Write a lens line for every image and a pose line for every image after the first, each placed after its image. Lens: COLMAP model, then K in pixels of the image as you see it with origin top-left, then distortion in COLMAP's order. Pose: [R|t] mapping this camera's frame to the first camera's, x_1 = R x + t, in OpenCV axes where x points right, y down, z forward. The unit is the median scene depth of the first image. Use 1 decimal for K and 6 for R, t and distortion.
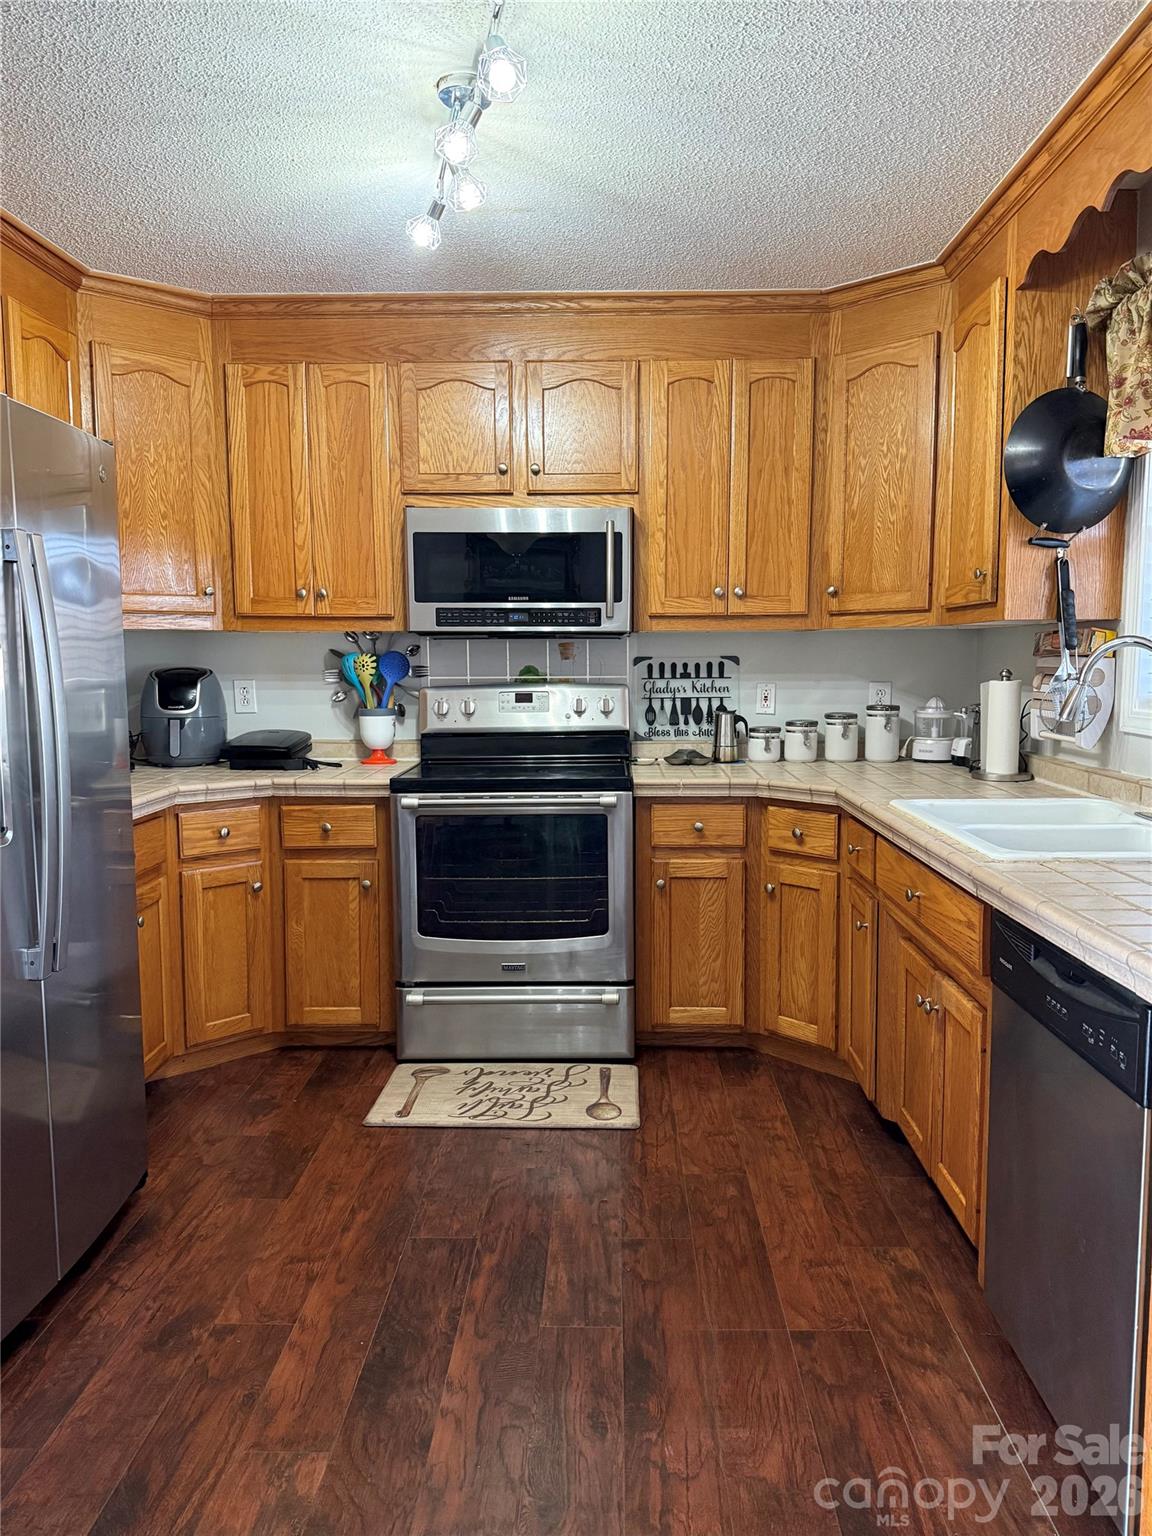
lens RADIAL K [[1104.6, 0, 573.2], [0, 1104.6, 779.5], [0, 0, 1]] dist [0.061883, -0.076377]
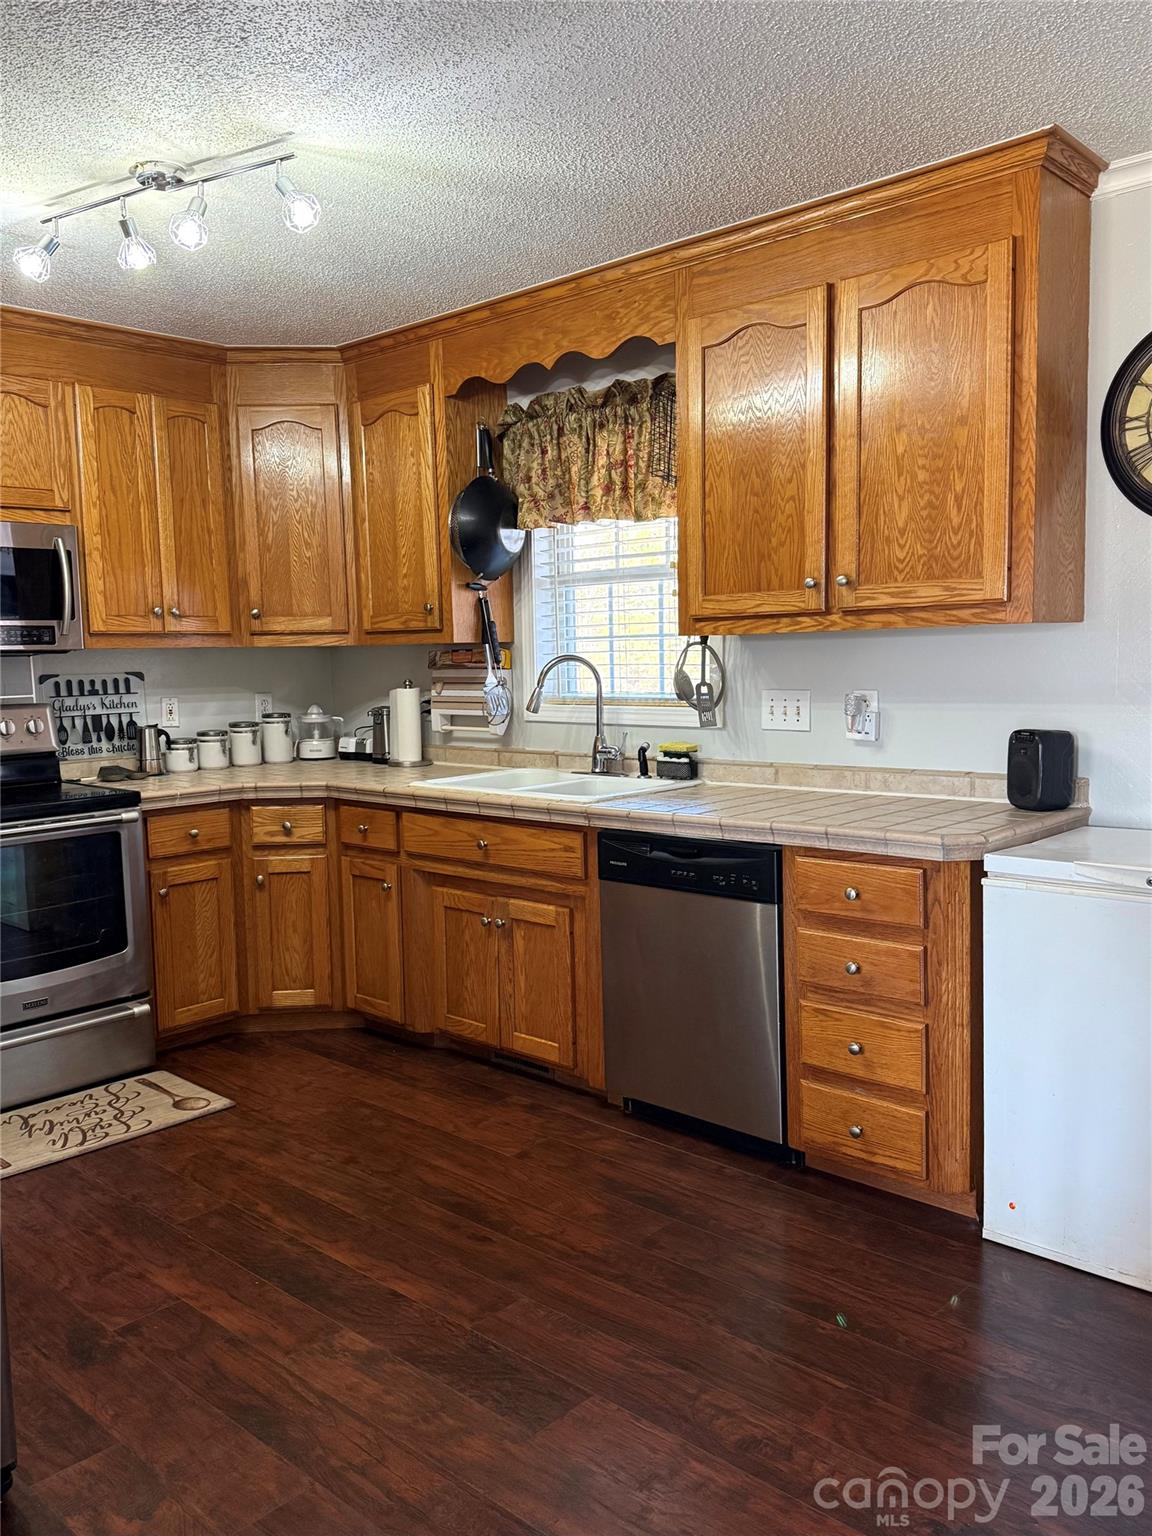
lens RADIAL K [[1222.3, 0, 559.9], [0, 1222.3, 782.2], [0, 0, 1]] dist [0.049503, -0.065932]
pose [[0.668858, -0.089247, 0.738014, -0.519737], [0.100447, 0.994513, 0.029231, -0.004949], [-0.736573, 0.054580, 0.674152, -0.061220]]
